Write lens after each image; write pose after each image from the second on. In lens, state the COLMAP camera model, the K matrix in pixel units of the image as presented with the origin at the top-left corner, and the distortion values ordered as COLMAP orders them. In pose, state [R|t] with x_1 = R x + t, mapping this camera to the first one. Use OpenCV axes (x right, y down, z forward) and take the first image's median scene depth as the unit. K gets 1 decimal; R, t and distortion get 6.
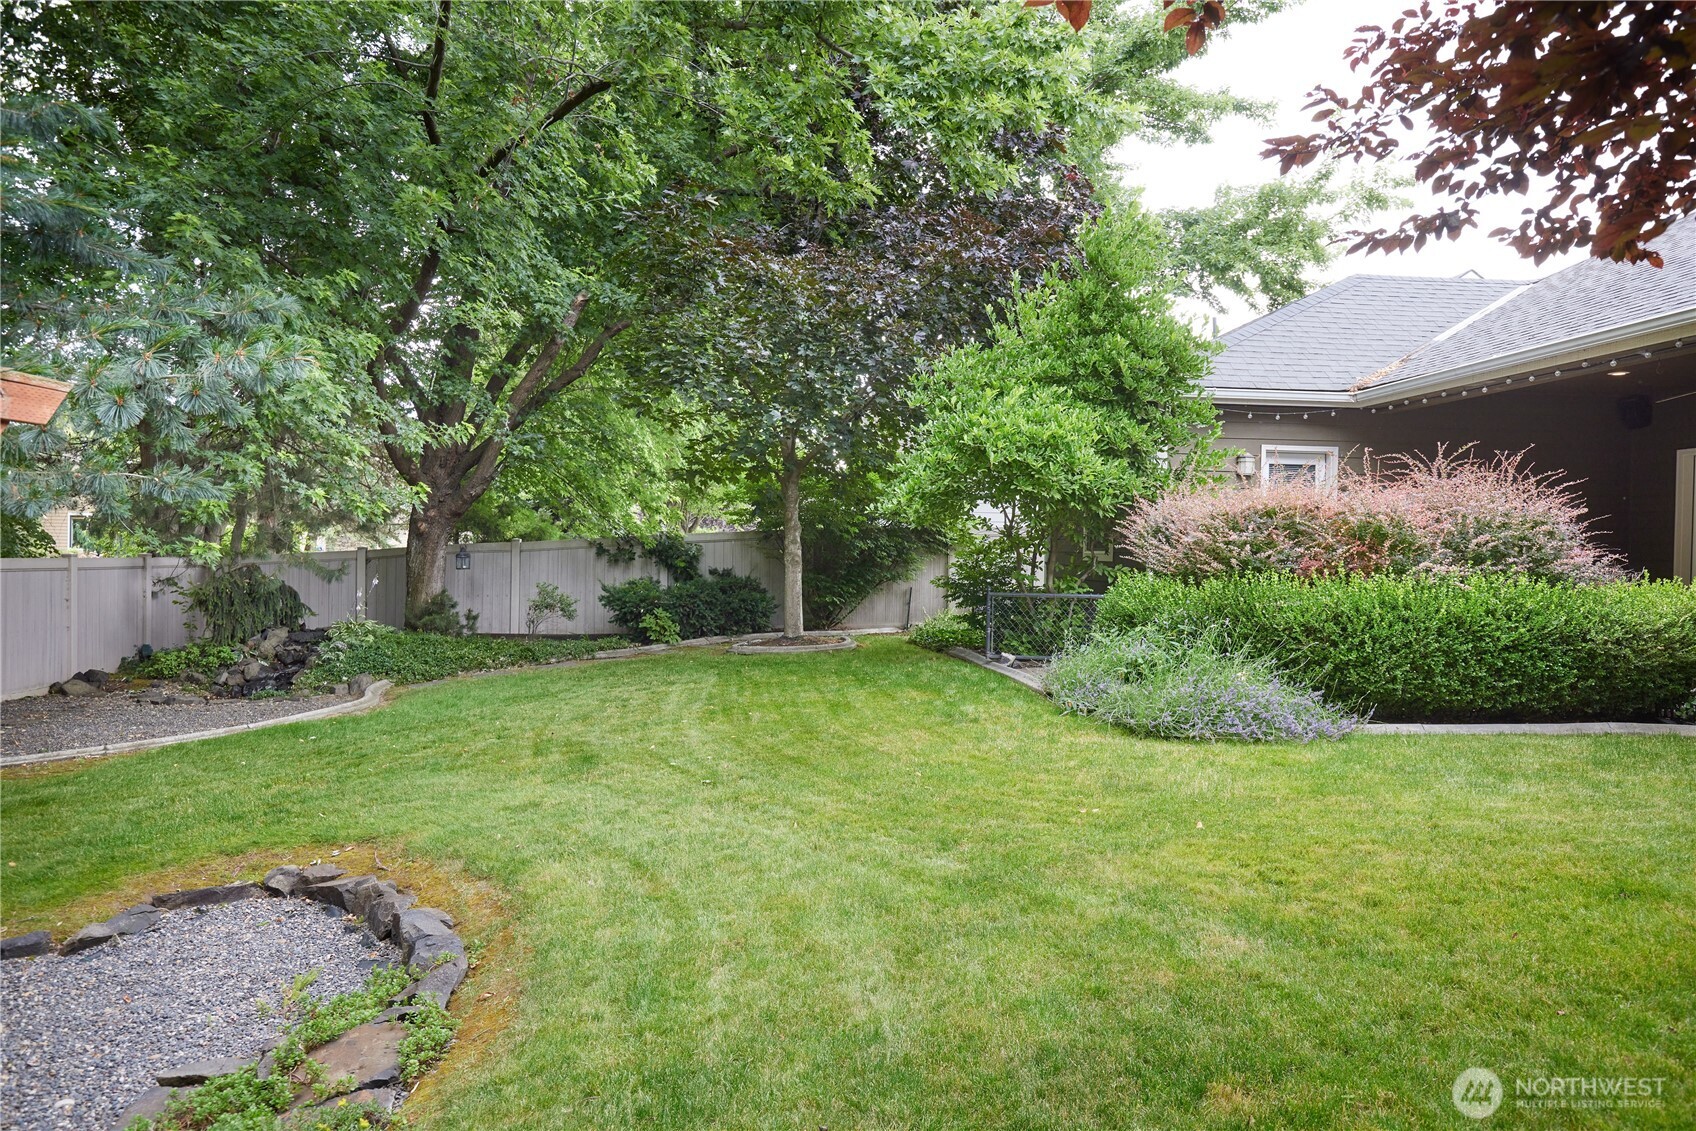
lens RADIAL K [[1165.6, 0, 853.4], [0, 1165.6, 561.4], [0, 0, 1]] dist [0.012632, 0.003139]
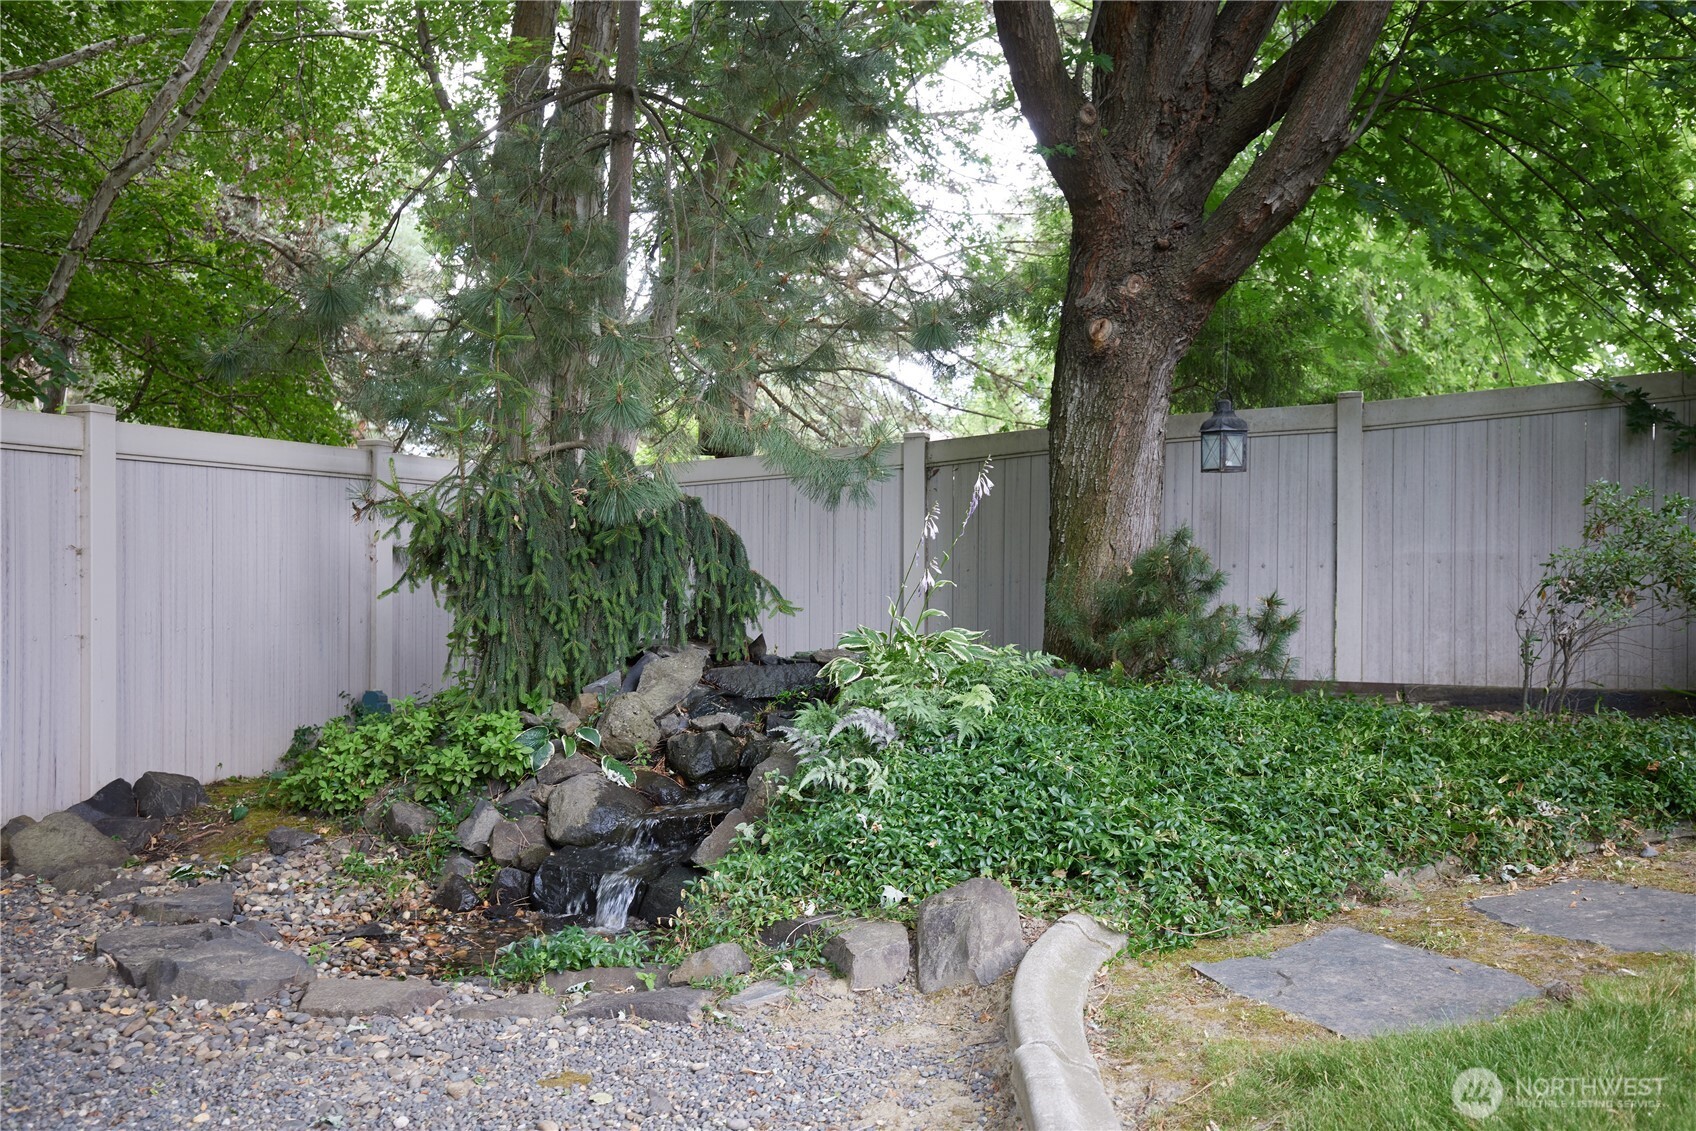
lens RADIAL K [[1559.4, 0, 848.3], [0, 1559.4, 561.8], [0, 0, 1]] dist [0.024815, 0.000000]
pose [[0.913887, -0.006845, -0.405911, -0.292304], [0.004668, 0.999969, -0.006353, 0.037286], [0.405942, 0.003911, 0.913890, 0.658794]]
